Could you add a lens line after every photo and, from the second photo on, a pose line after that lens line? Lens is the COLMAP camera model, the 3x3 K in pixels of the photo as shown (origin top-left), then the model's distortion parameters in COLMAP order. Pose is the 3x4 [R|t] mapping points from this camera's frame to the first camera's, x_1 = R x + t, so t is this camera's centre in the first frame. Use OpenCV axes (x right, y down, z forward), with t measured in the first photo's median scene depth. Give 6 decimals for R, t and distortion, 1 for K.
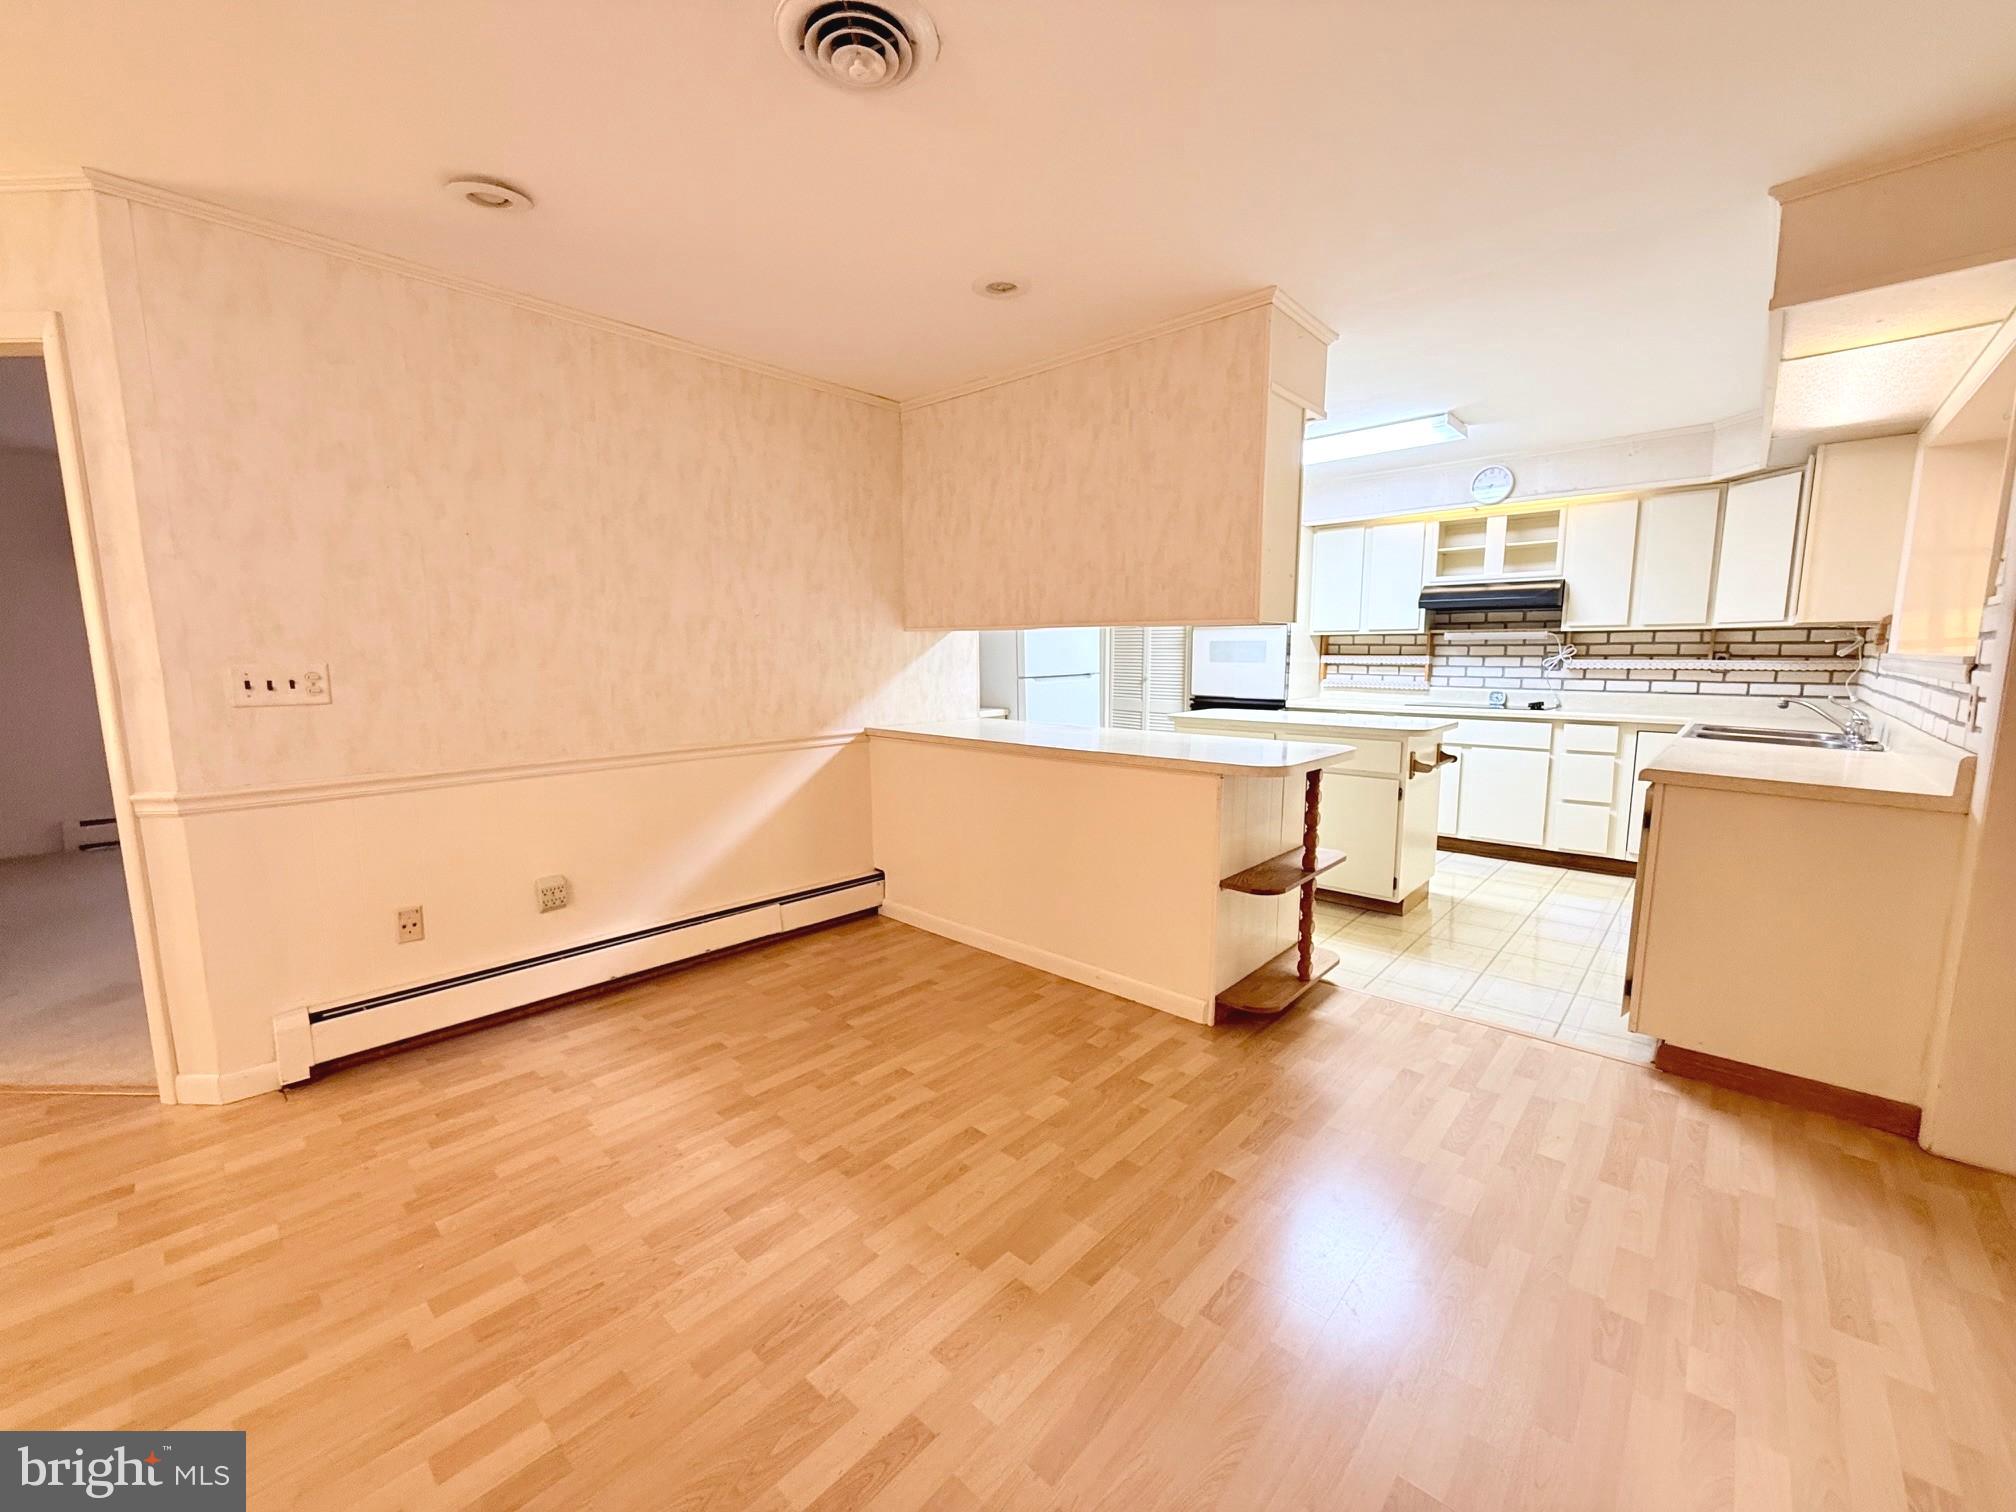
lens RADIAL K [[801.4, 0, 1011.6], [0, 801.4, 760.3], [0, 0, 1]] dist [-0.001358, 0.000368]
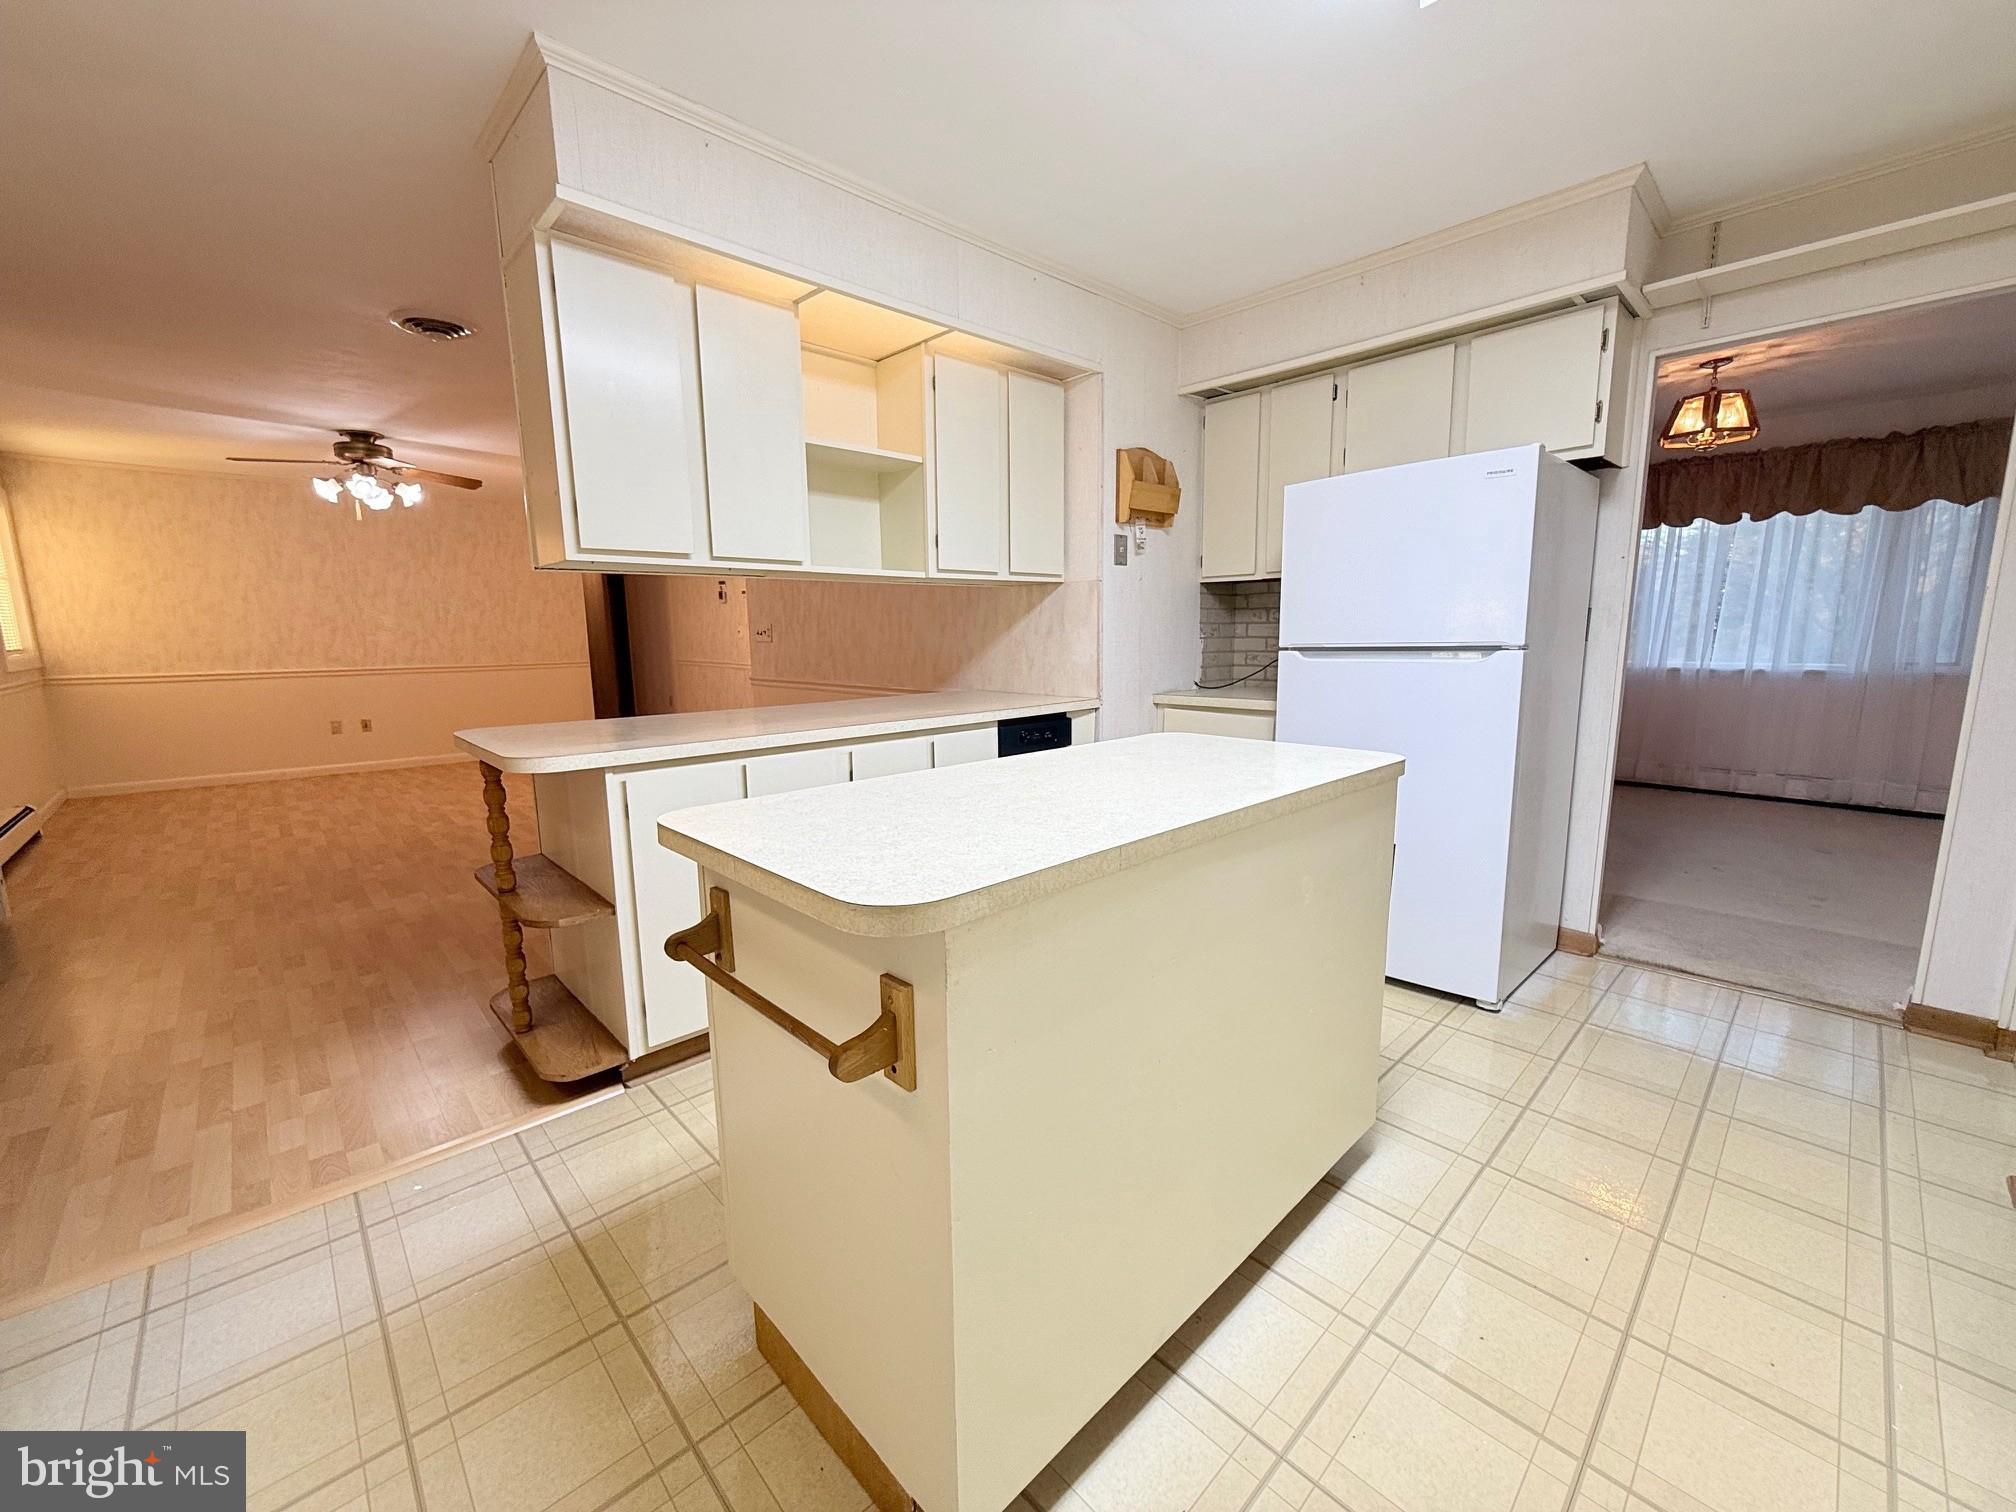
lens RADIAL K [[801.4, 0, 1010.4], [0, 801.4, 757.2], [0, 0, 1]] dist [-0.001358, 0.000368]
pose [[-0.071288, 0.161362, -0.984317, 1.257261], [-0.122006, 0.978007, 0.169163, -0.208236], [0.989966, 0.132152, -0.050033, 1.758705]]
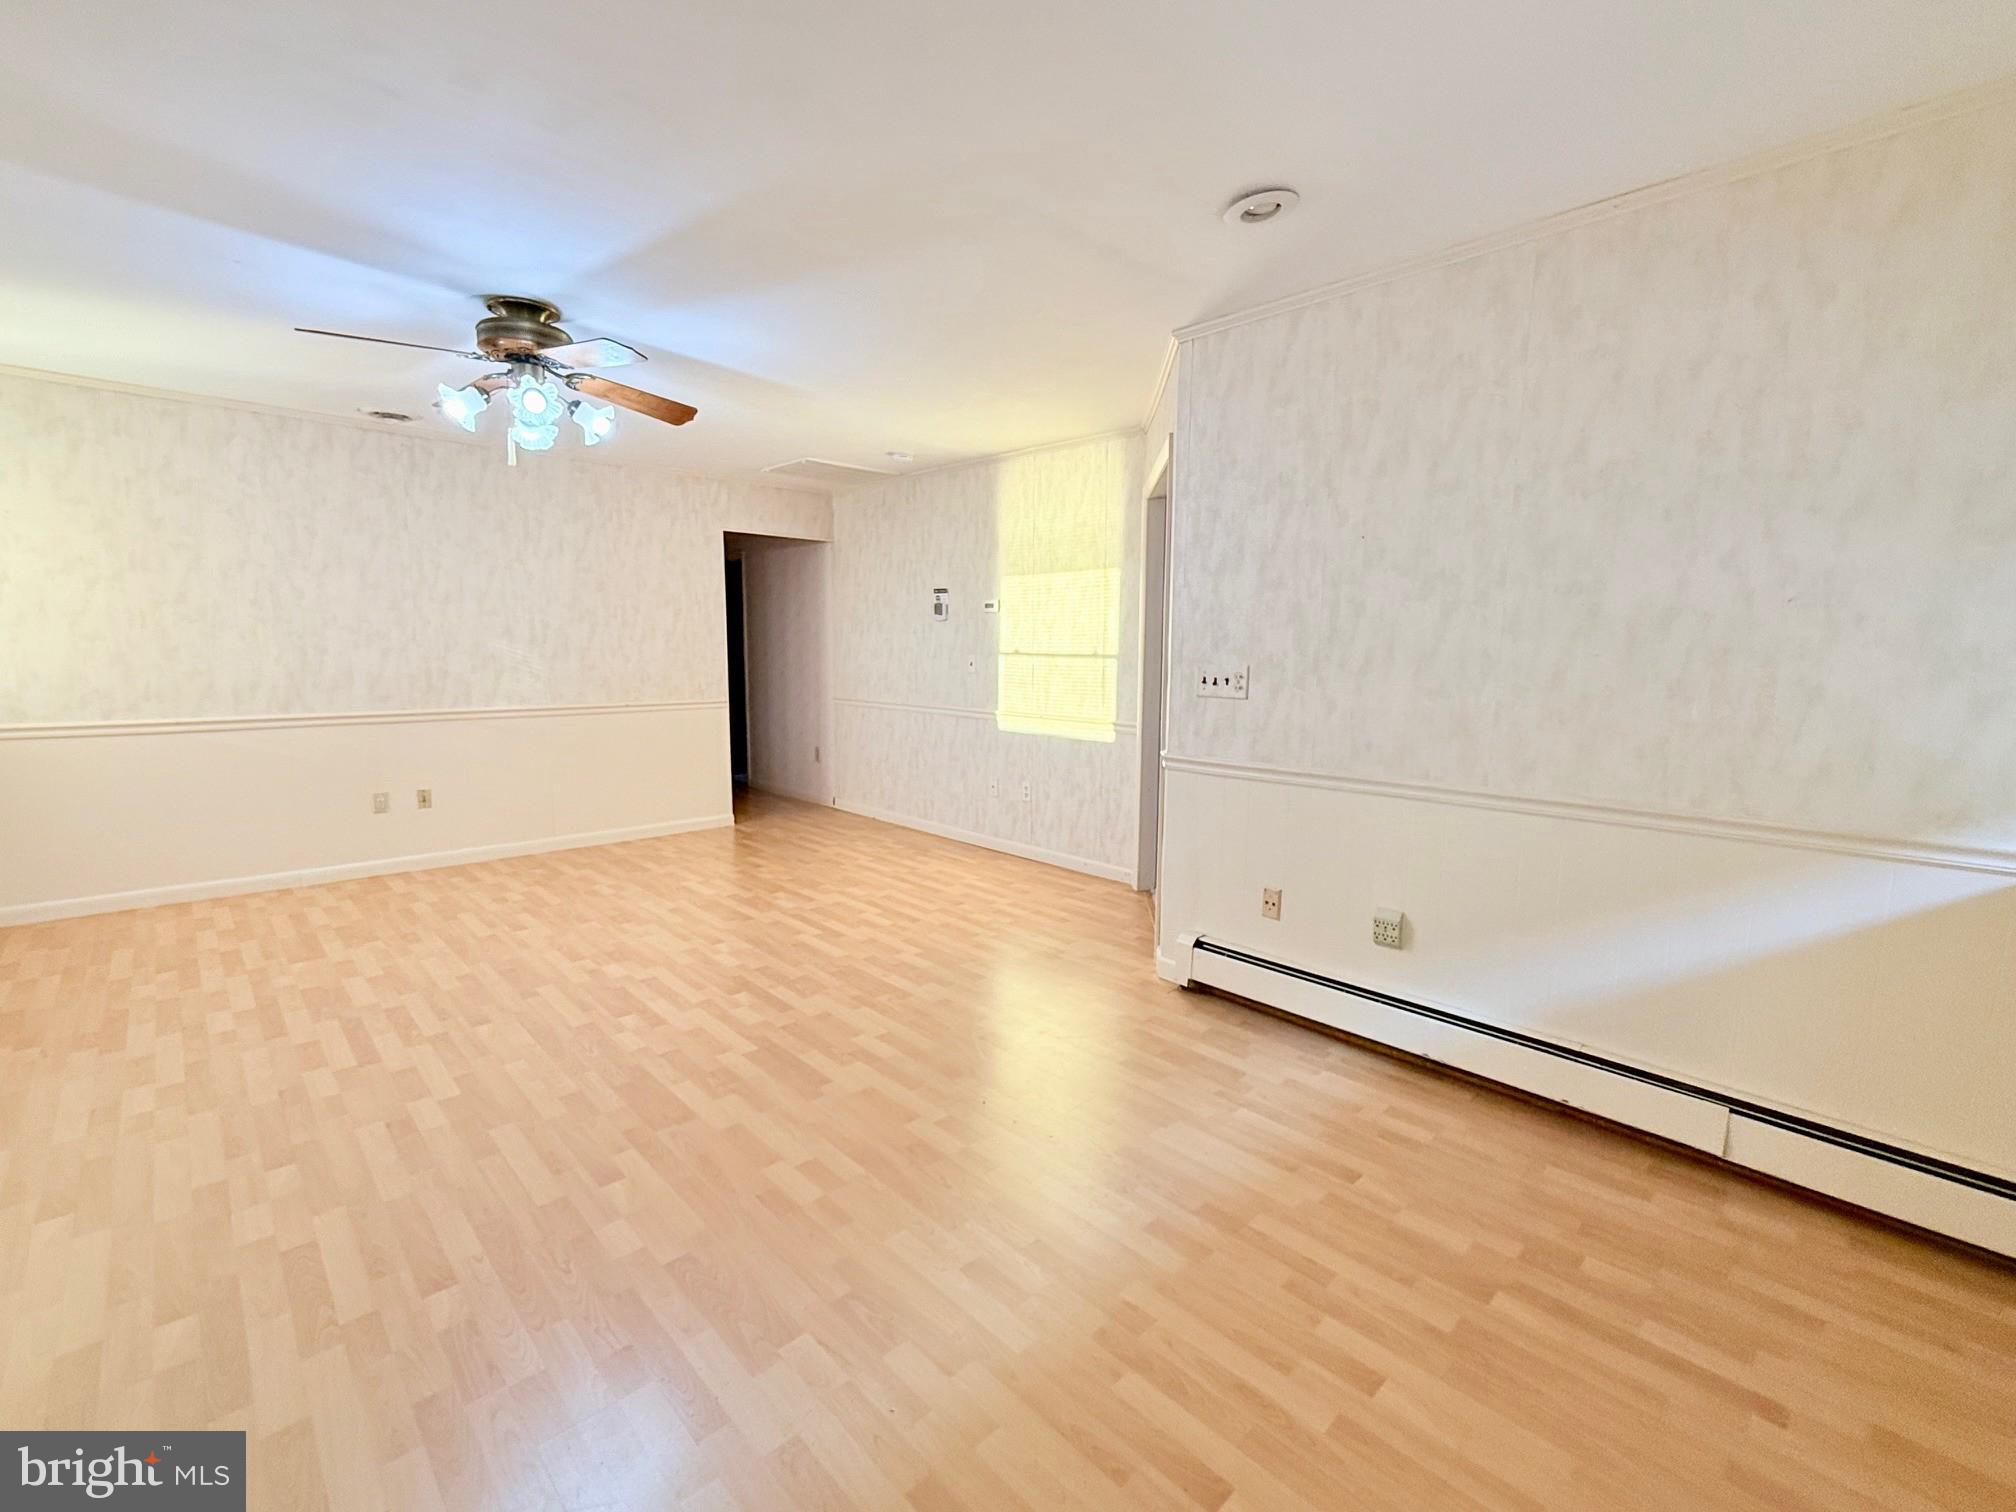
lens RADIAL K [[867.3, 0, 1007.5], [0, 867.3, 758.2], [0, 0, 1]] dist [0.000542, -0.000817]
pose [[-0.063194, 0.130858, -0.989385, 0.457798], [-0.139995, 0.980402, 0.138612, -0.112011], [0.988134, 0.147269, -0.043636, 0.705673]]
